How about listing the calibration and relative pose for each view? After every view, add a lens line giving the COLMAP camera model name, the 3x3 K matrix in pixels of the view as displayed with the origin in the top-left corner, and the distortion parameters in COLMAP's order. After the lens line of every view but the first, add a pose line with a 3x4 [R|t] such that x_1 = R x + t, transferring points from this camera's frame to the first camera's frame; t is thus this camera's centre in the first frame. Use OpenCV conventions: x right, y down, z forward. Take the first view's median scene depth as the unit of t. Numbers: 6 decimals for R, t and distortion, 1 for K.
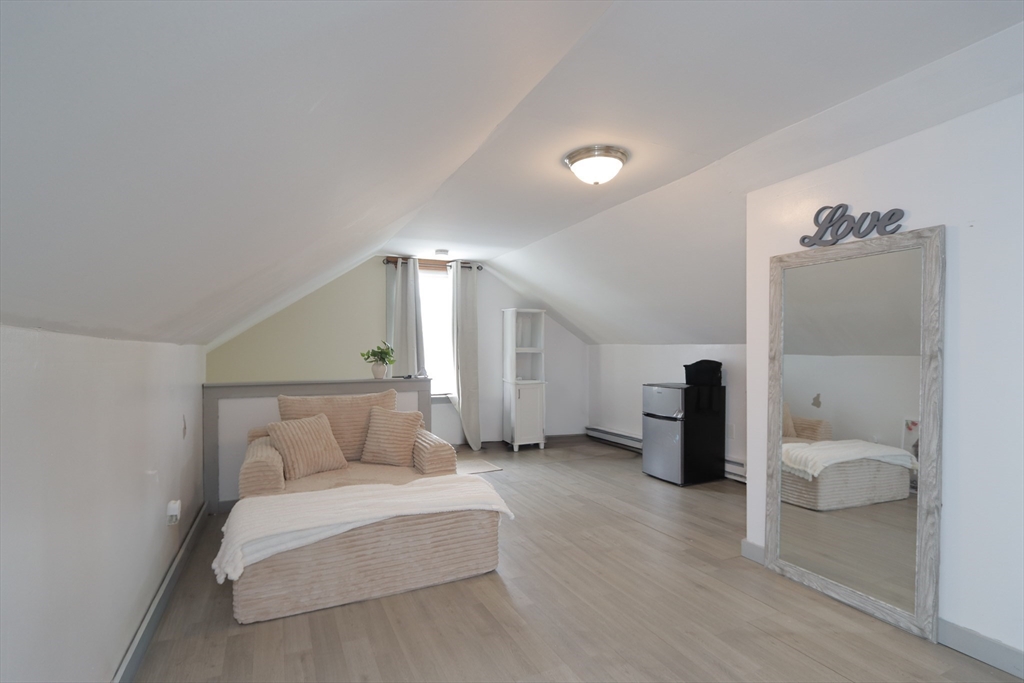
lens RADIAL K [[482.3, 0, 511.6], [0, 482.3, 343.9], [0, 0, 1]] dist [-0.013096, 0.001391]
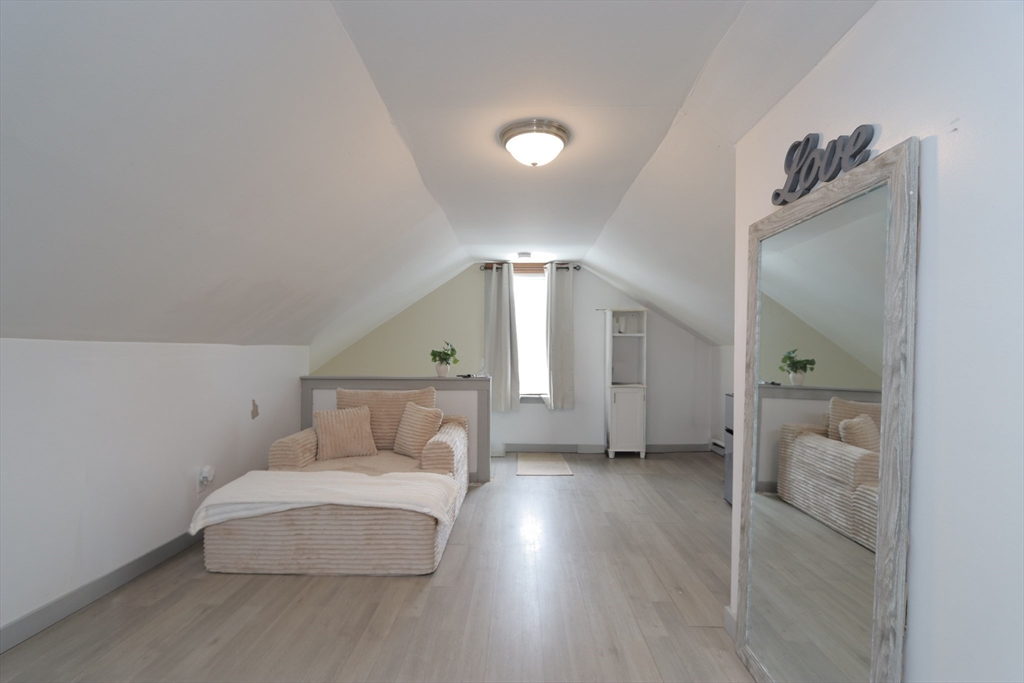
lens RADIAL K [[460.2, 0, 514.8], [0, 460.2, 346.8], [0, 0, 1]] dist [-0.017668, 0.000520]
pose [[0.902853, 0.005391, -0.429915, 0.497098], [-0.003745, 0.999982, 0.004673, -0.000666], [0.429933, -0.002609, 0.902857, 0.217681]]
